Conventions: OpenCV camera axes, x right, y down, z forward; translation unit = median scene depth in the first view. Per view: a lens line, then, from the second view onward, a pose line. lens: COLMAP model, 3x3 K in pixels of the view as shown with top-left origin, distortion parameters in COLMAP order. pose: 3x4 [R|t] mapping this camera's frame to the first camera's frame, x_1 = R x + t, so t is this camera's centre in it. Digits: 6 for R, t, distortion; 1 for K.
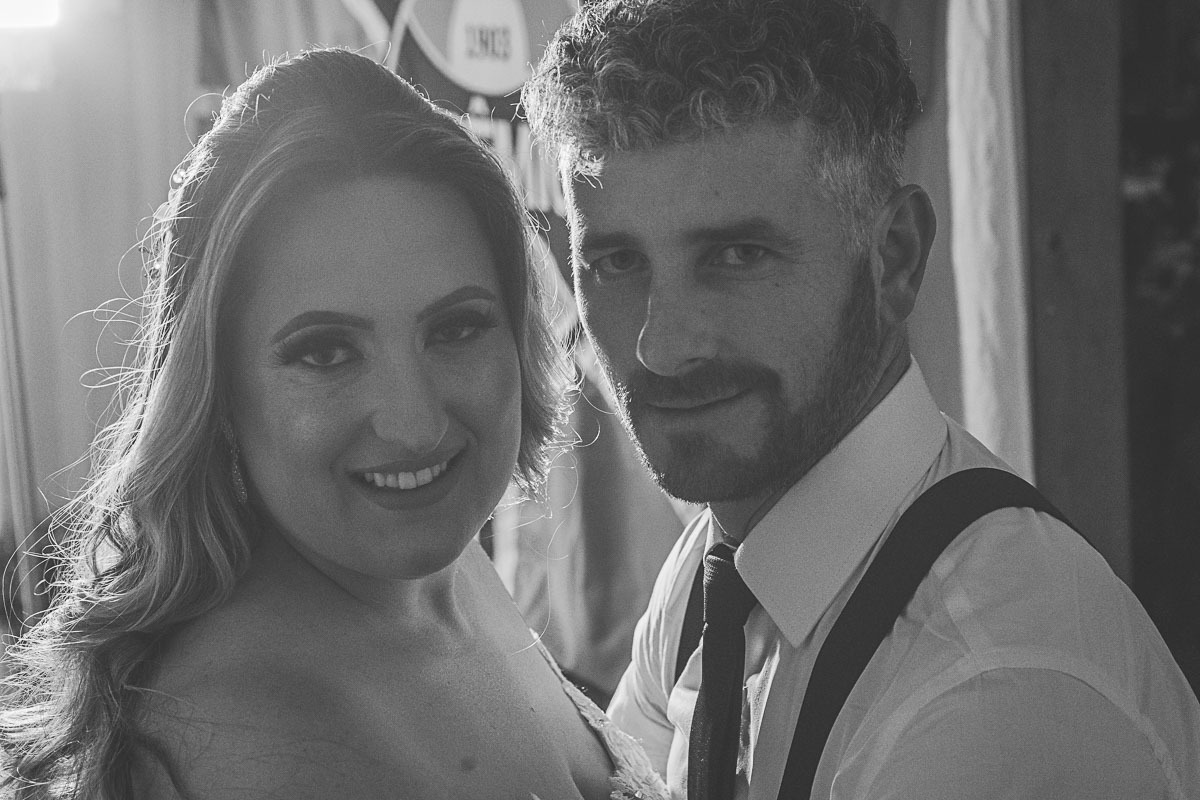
lens RADIAL K [[2429.5, 0, 600.0], [0, 2429.5, 400.0], [0, 0, 1]] dist [-0.008429, 0.047357]
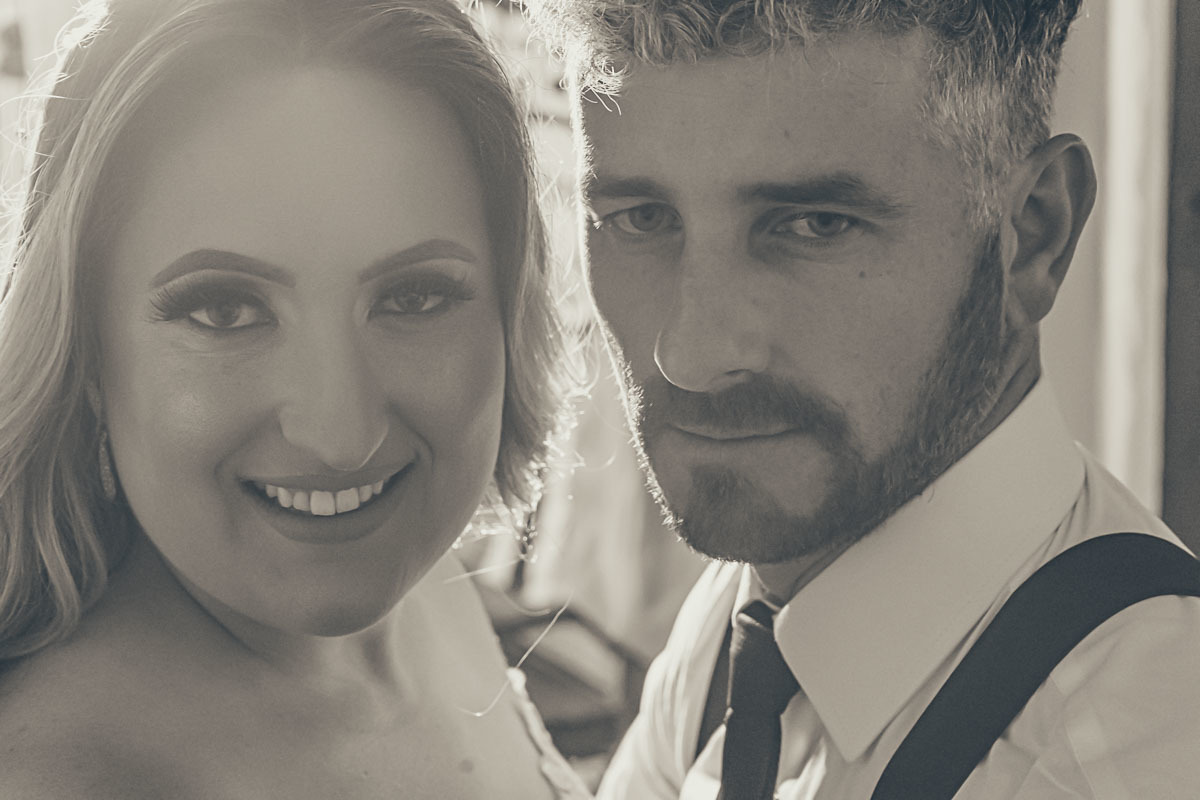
lens RADIAL K [[2361.5, 0, 635.8], [0, 2361.5, 402.4], [0, 0, 1]] dist [0.335397, 0.061239]
pose [[0.997019, 0.075366, -0.016528, 0.021169], [-0.074037, 0.994794, 0.070026, -0.050437], [0.021719, -0.068593, 0.997408, 0.304222]]
